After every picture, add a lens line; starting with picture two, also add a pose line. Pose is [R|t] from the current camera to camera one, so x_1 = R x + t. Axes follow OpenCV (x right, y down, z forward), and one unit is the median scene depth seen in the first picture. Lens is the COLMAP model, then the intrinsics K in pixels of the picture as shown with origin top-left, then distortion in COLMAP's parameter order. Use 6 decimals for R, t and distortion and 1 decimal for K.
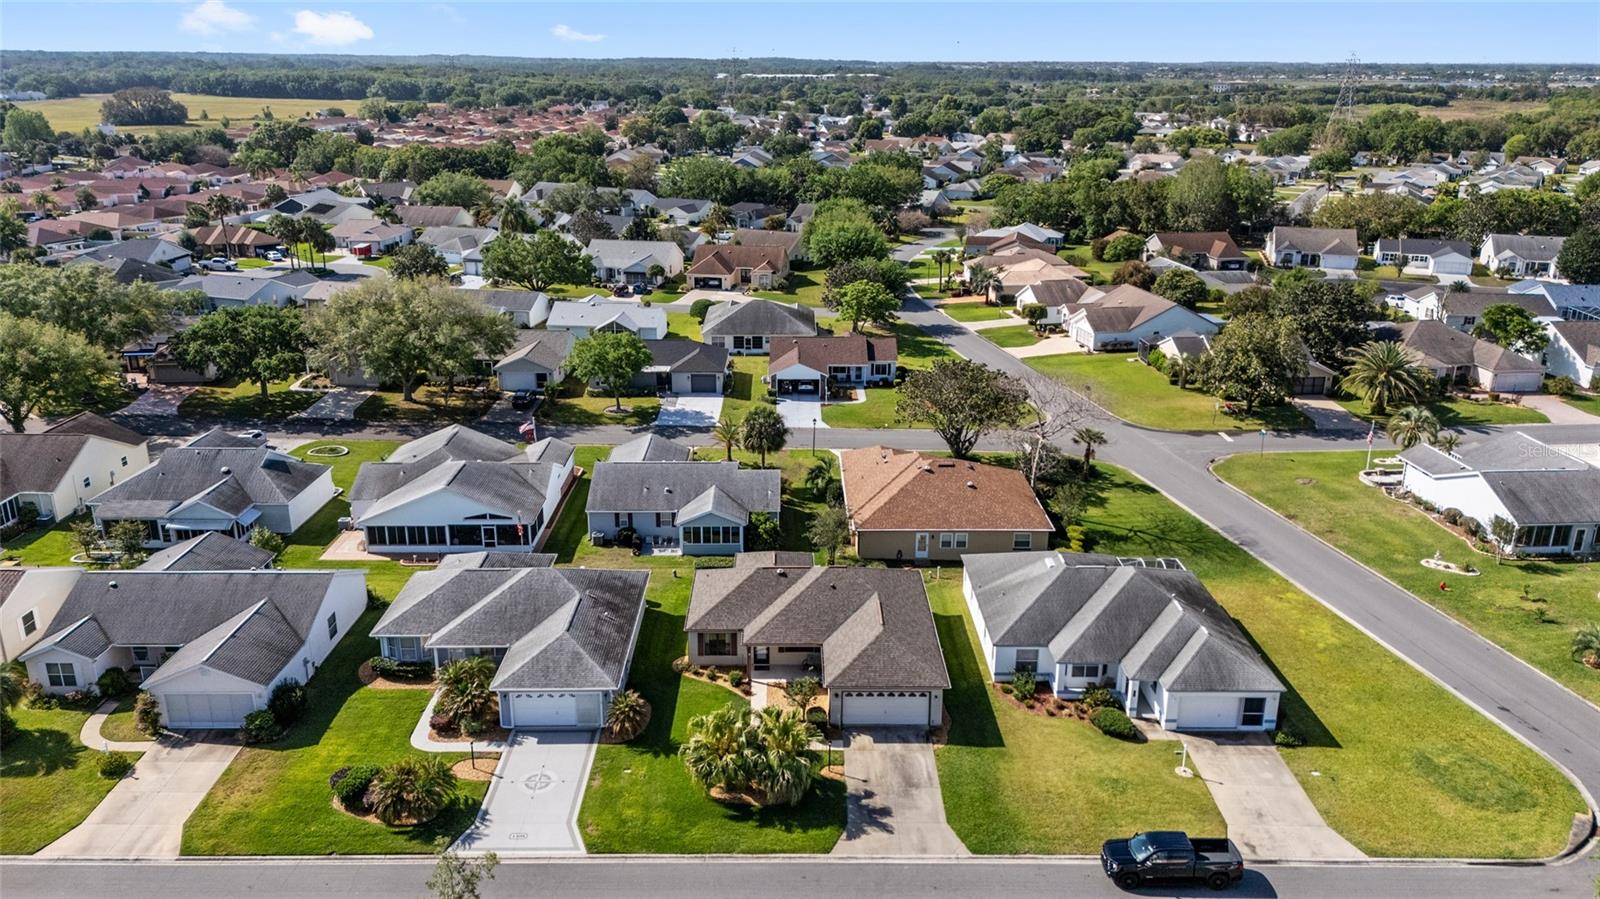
lens RADIAL K [[1164.2, 0, 800.6], [0, 1164.2, 448.7], [0, 0, 1]] dist [0.083809, -0.100266]
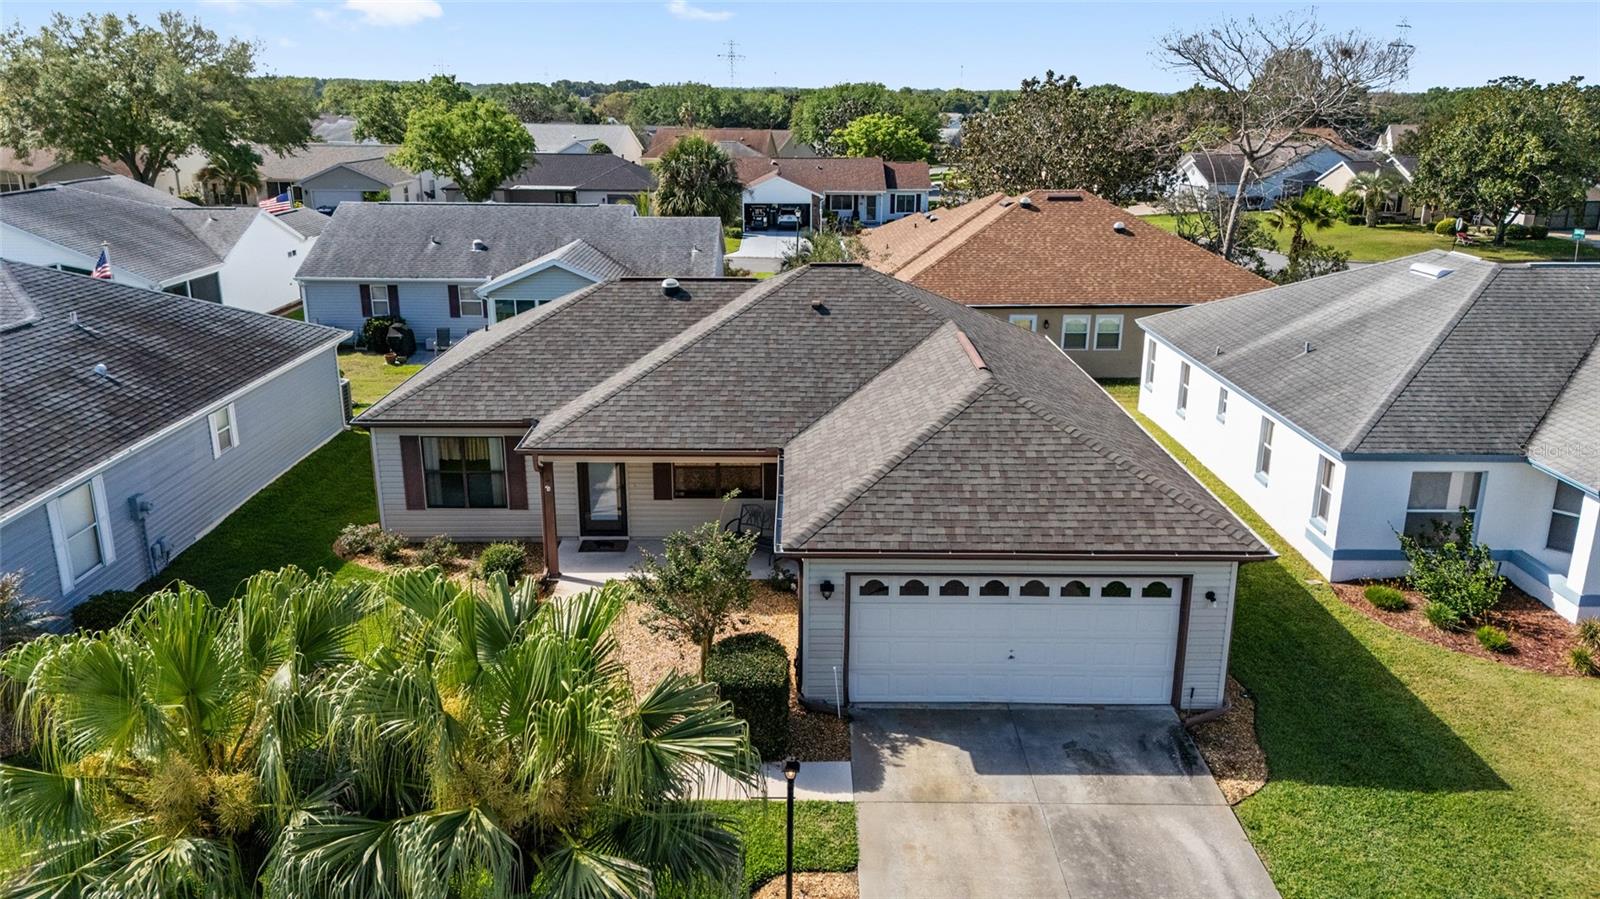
lens RADIAL K [[1164.2, 0, 806.2], [0, 1164.2, 462.8], [0, 0, 1]] dist [0.083809, -0.100266]
pose [[0.999998, -0.000062, 0.001961, 0.020185], [0.000093, 0.999870, -0.016131, 0.146454], [-0.001960, 0.016132, 0.999868, 0.579652]]
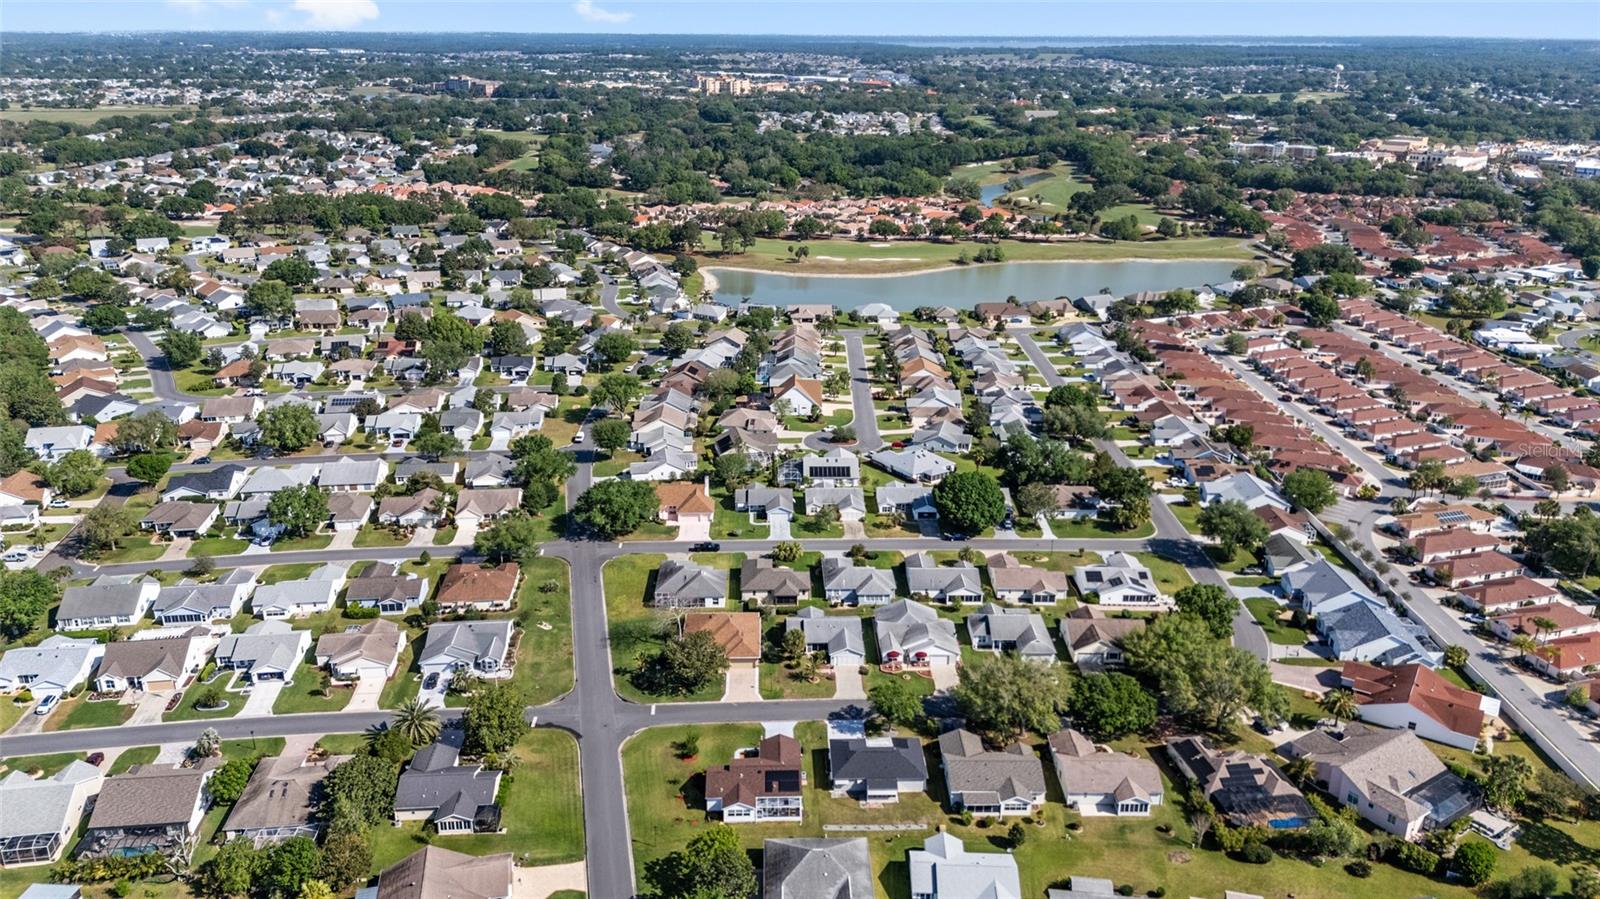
lens RADIAL K [[1164.2, 0, 800.0], [0, 1164.2, 440.9], [0, 0, 1]] dist [0.083809, -0.100266]
pose [[-0.999861, -0.002987, -0.016405, -0.006549], [-0.012365, 0.792862, 0.609275, -2.066472], [0.011186, 0.609394, -0.792789, 3.133118]]
